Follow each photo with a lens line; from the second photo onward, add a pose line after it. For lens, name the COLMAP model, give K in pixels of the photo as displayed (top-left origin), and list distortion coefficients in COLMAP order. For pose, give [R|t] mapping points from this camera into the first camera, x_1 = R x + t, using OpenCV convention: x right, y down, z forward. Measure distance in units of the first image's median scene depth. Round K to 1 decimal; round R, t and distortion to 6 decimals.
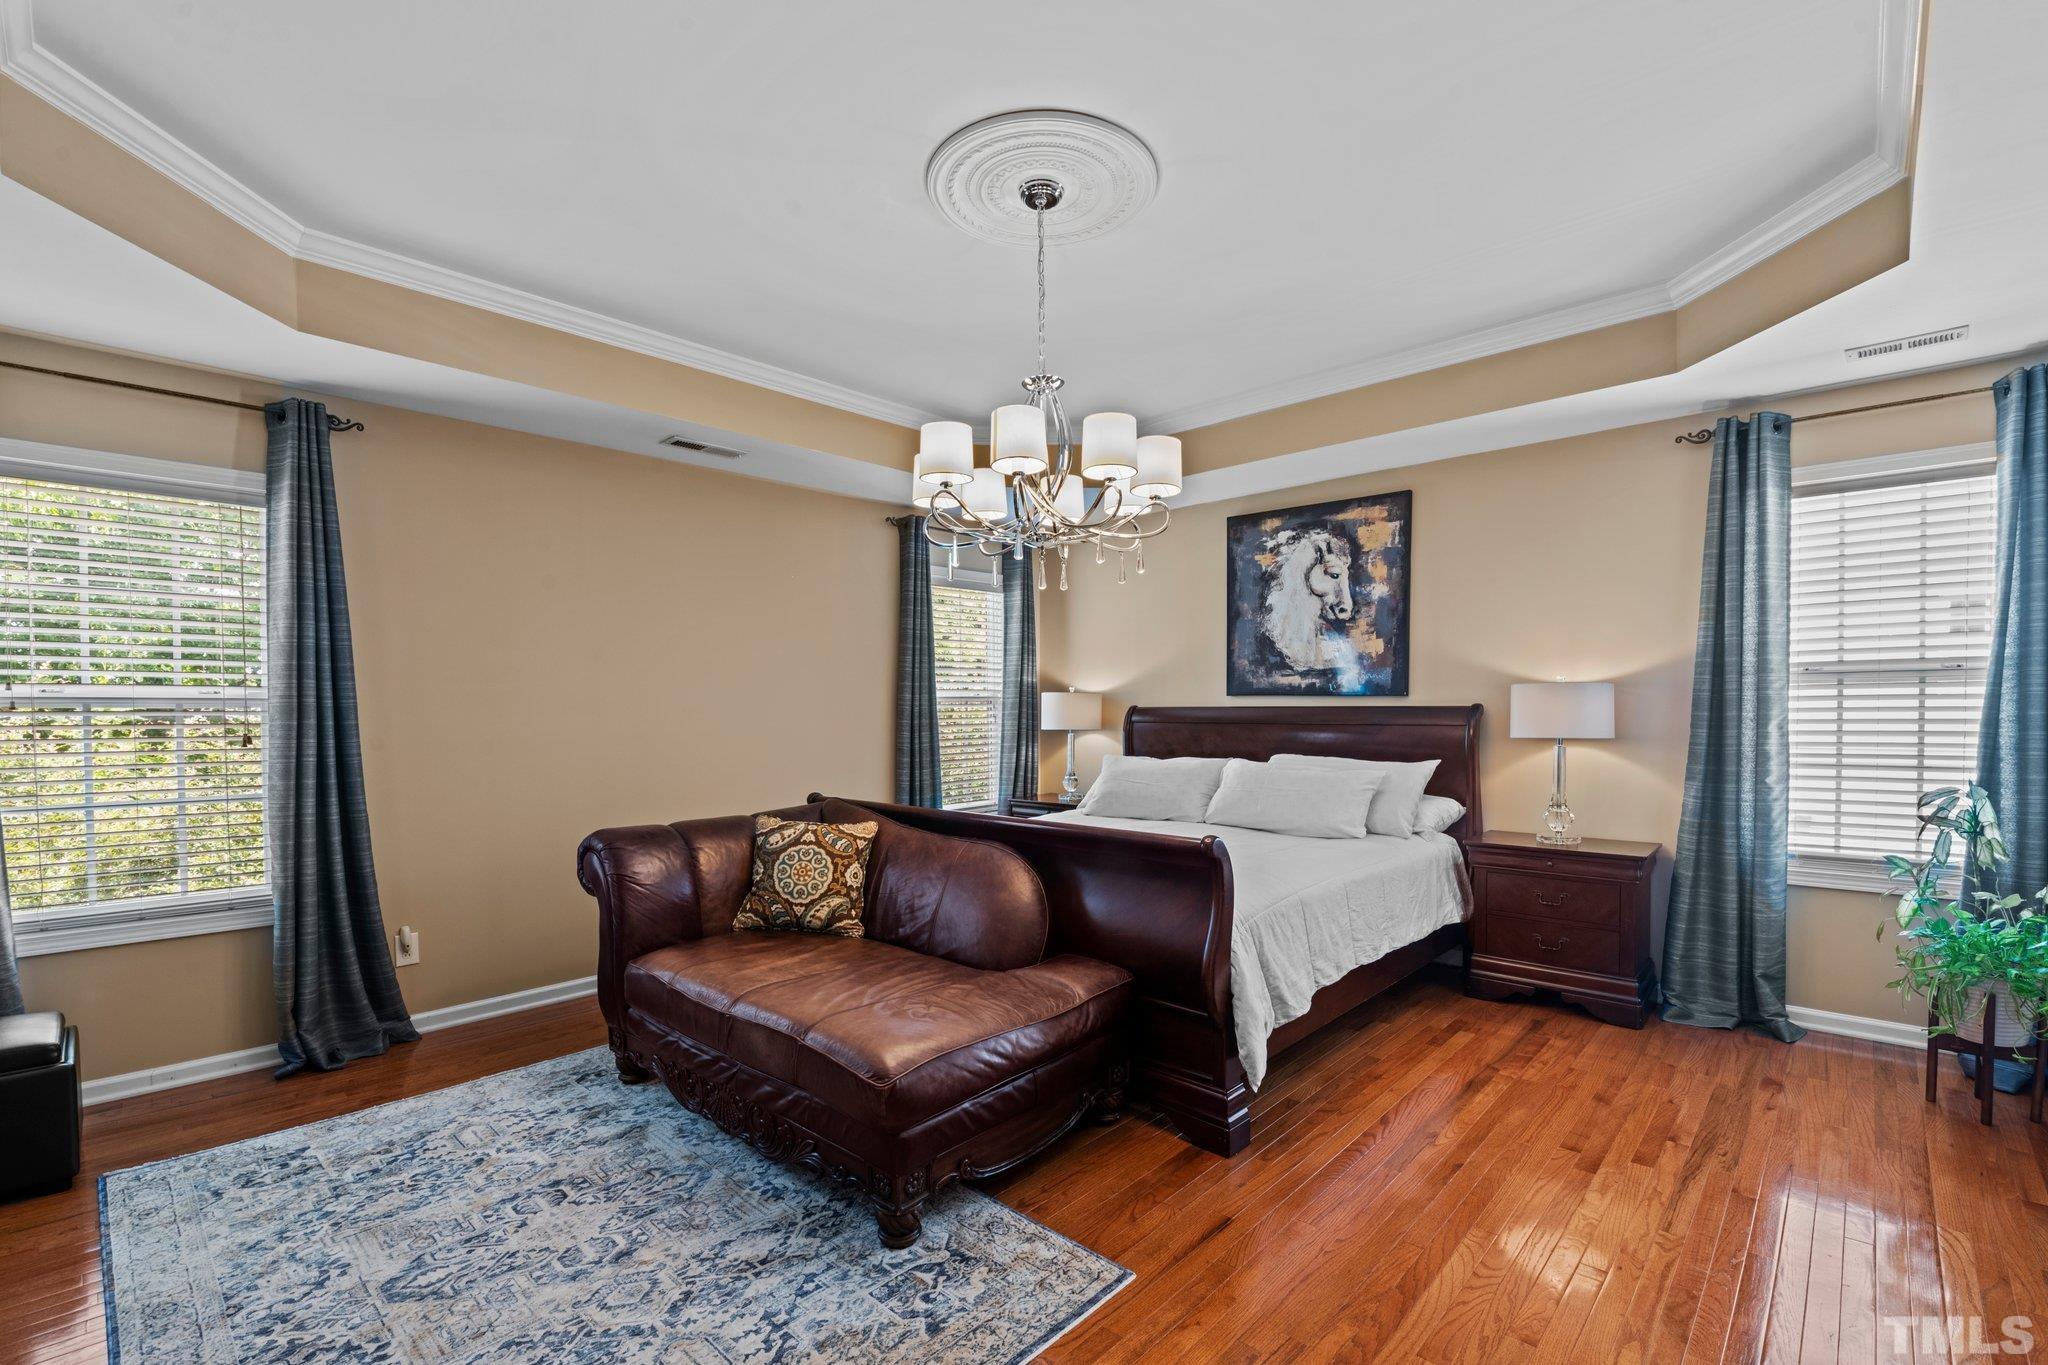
lens RADIAL K [[905.6, 0, 1026.4], [0, 905.6, 741.0], [0, 0, 1]] dist [-0.000855, -0.000137]
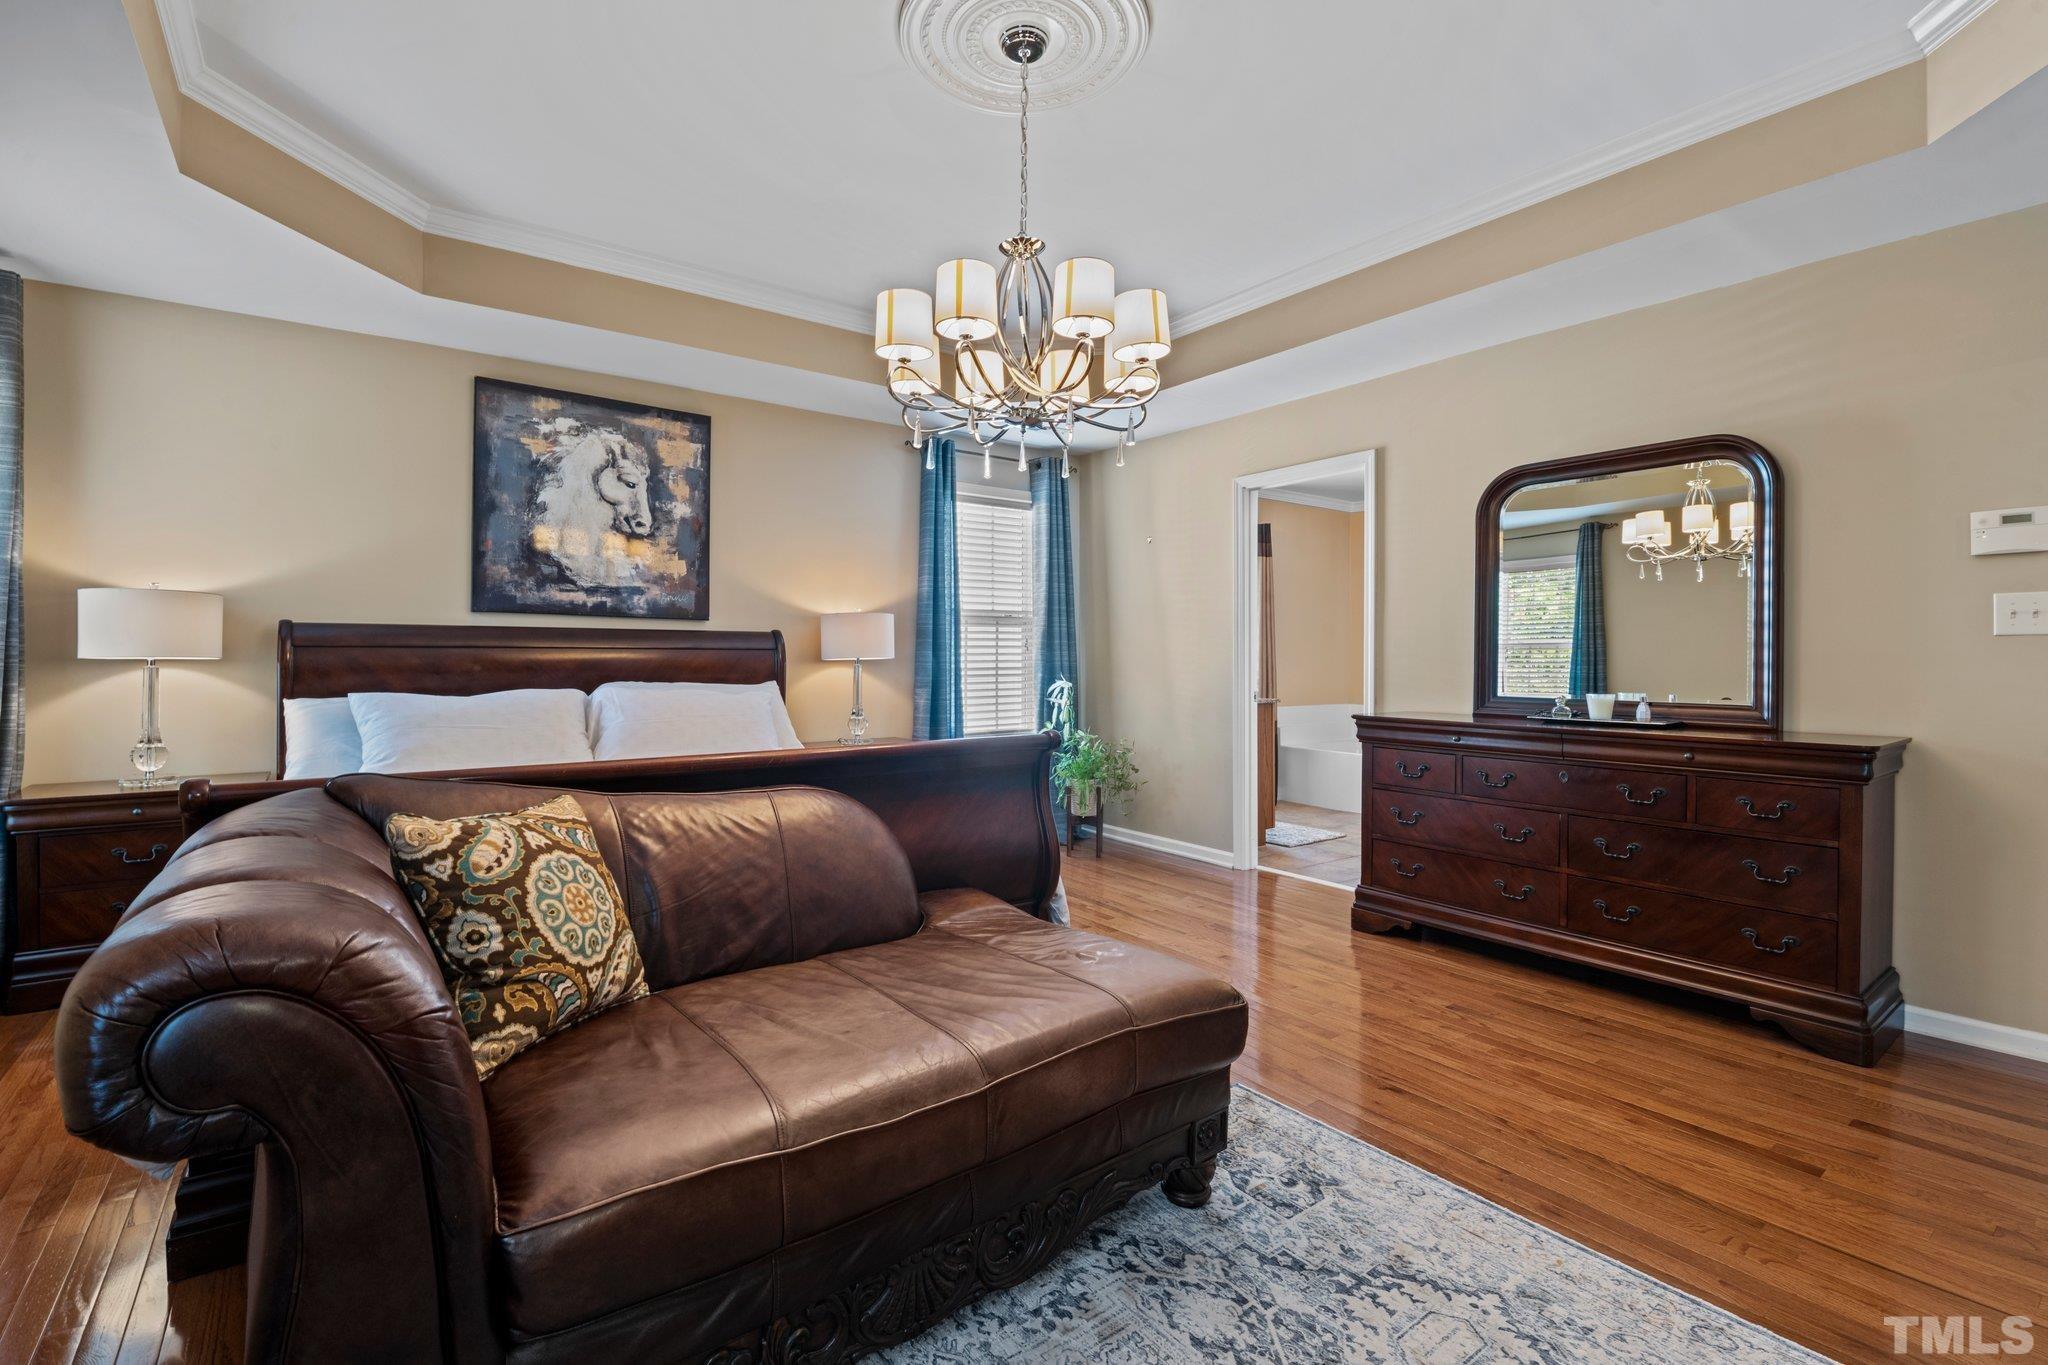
lens RADIAL K [[907.4, 0, 1020.0], [0, 907.4, 670.8], [0, 0, 1]] dist [-0.001853, -0.000231]
pose [[0.179431, -0.007039, 0.983745, -0.484798], [0.036943, 0.999317, 0.000413, 0.017259], [-0.983077, 0.036268, 0.179568, 0.464587]]
